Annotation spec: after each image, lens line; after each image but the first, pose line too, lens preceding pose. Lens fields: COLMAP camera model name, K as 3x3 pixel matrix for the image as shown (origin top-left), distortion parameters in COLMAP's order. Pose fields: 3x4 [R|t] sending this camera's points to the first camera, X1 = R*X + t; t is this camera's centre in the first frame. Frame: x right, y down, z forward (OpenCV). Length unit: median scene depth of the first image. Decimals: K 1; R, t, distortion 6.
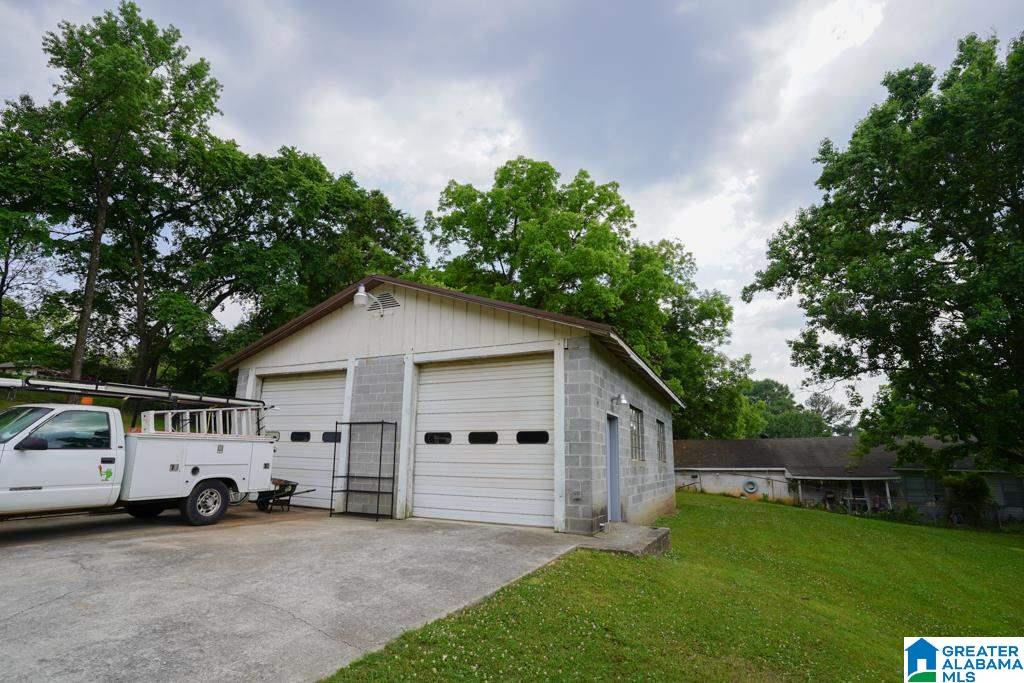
lens RADIAL K [[484.4, 0, 510.5], [0, 484.4, 358.2], [0, 0, 1]] dist [-0.047646, 0.000064]
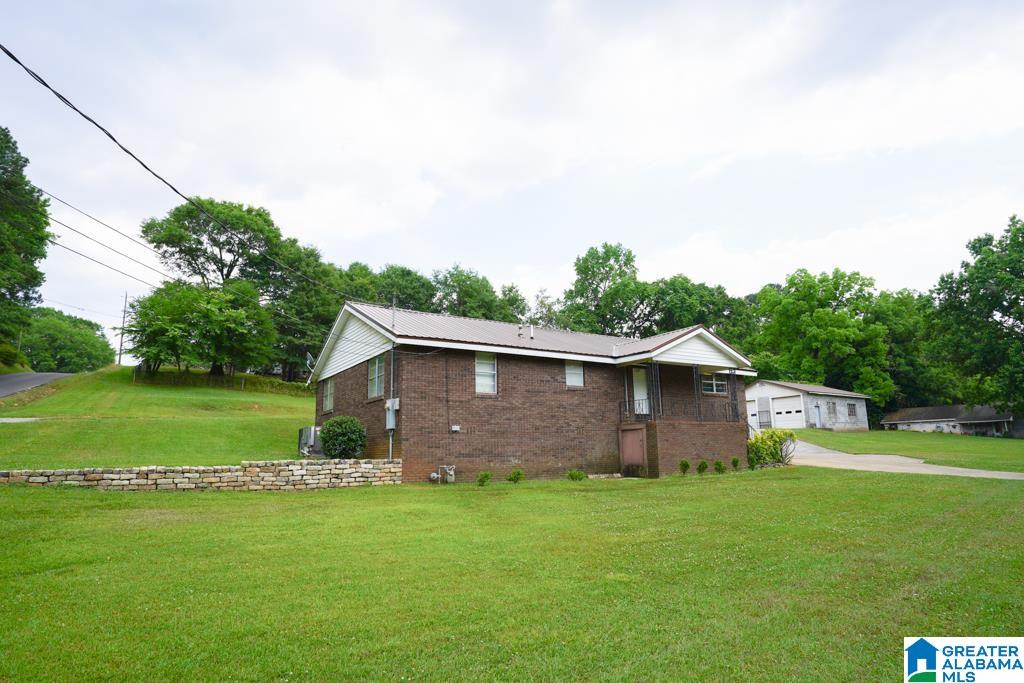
lens RADIAL K [[560.7, 0, 512.0], [0, 560.7, 341.5], [0, 0, 1]] dist [-0.001881, 0.000039]
pose [[0.843778, -0.129926, -0.520728, 0.514253], [0.139600, 0.989989, -0.020805, -0.669435], [0.518218, -0.055139, 0.853469, -4.300255]]
